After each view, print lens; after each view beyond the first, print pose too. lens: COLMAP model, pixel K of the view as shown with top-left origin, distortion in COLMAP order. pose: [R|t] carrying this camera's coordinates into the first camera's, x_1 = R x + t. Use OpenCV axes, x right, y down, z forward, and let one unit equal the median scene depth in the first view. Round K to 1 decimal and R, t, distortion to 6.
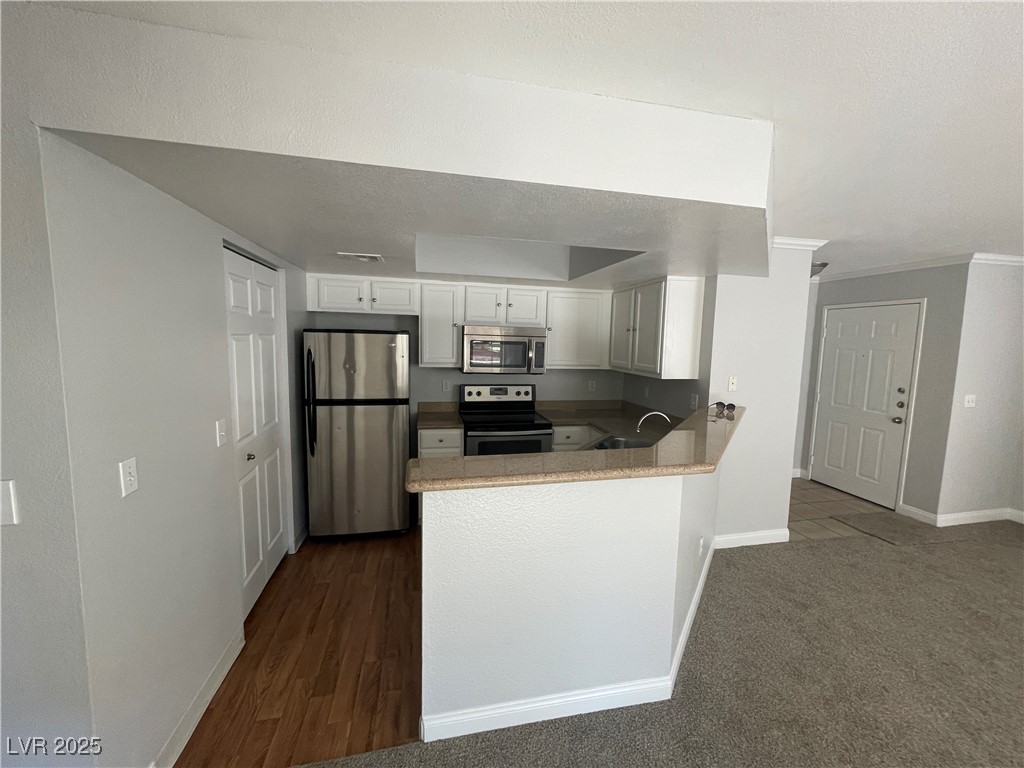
lens RADIAL K [[410.8, 0, 510.5], [0, 410.8, 384.0], [0, 0, 1]] dist [0.000032, -0.000142]
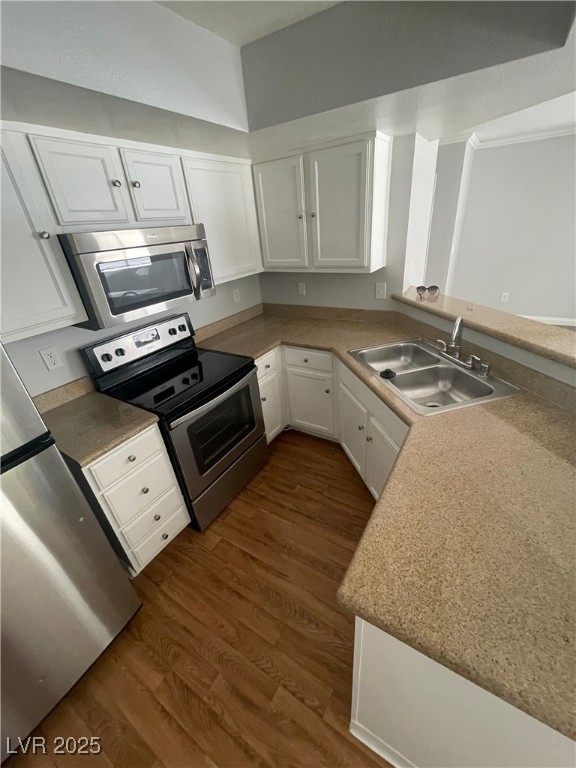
lens RADIAL K [[308.1, 0, 289.5], [0, 308.1, 382.0], [0, 0, 1]] dist [0.000032, -0.000142]
pose [[0.685667, -0.404233, 0.605356, -0.215172], [0.175421, 0.898883, 0.401544, -0.083056], [-0.706462, -0.169134, 0.687245, 0.523777]]
